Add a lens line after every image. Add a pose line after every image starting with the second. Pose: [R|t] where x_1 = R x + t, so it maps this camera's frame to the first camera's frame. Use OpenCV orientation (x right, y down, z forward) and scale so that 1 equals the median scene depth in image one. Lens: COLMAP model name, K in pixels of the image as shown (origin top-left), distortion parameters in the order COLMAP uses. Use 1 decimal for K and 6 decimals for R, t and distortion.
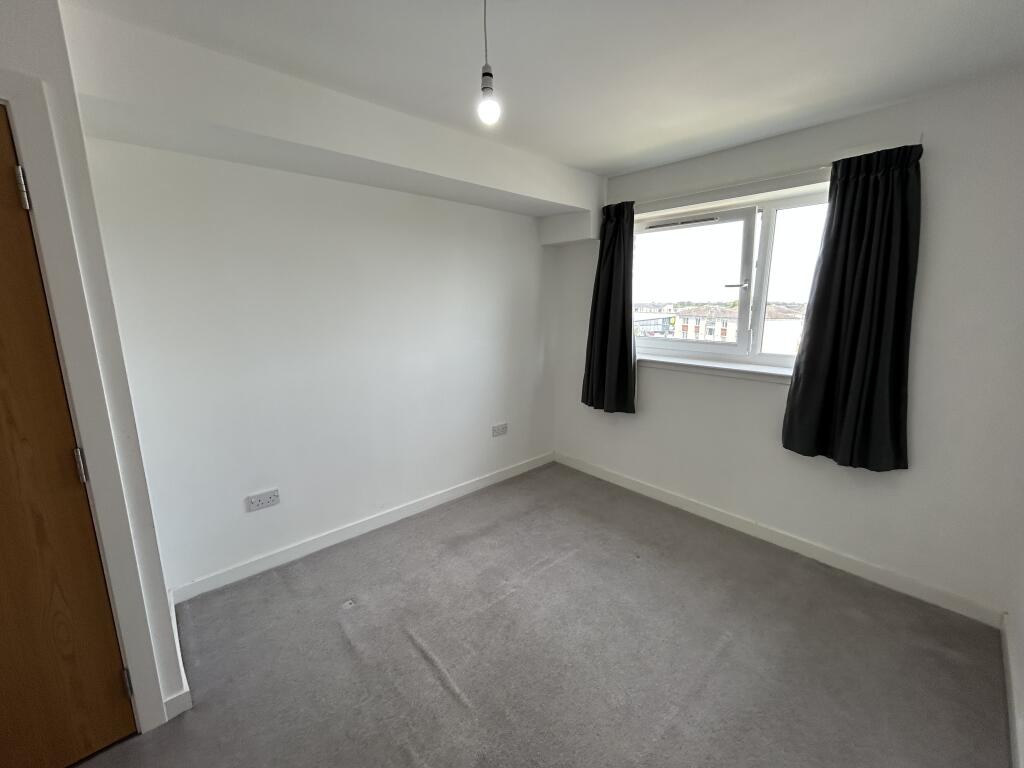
lens RADIAL K [[414.9, 0, 507.7], [0, 414.9, 381.6], [0, 0, 1]] dist [0.003134, 0.000336]
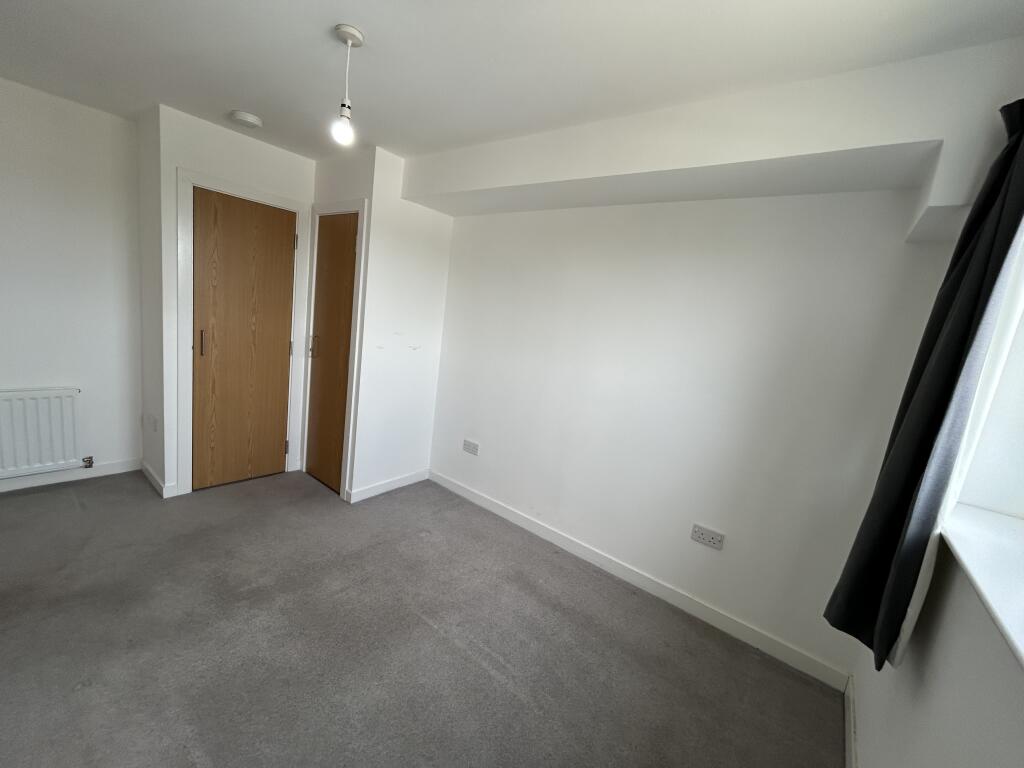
lens RADIAL K [[414.9, 0, 507.7], [0, 414.9, 381.6], [0, 0, 1]] dist [0.003134, 0.000336]
pose [[0.163673, 0.176342, -0.970626, 0.622859], [-0.317415, 0.940988, 0.117433, -0.104485], [0.934055, 0.288870, 0.209988, 0.627137]]
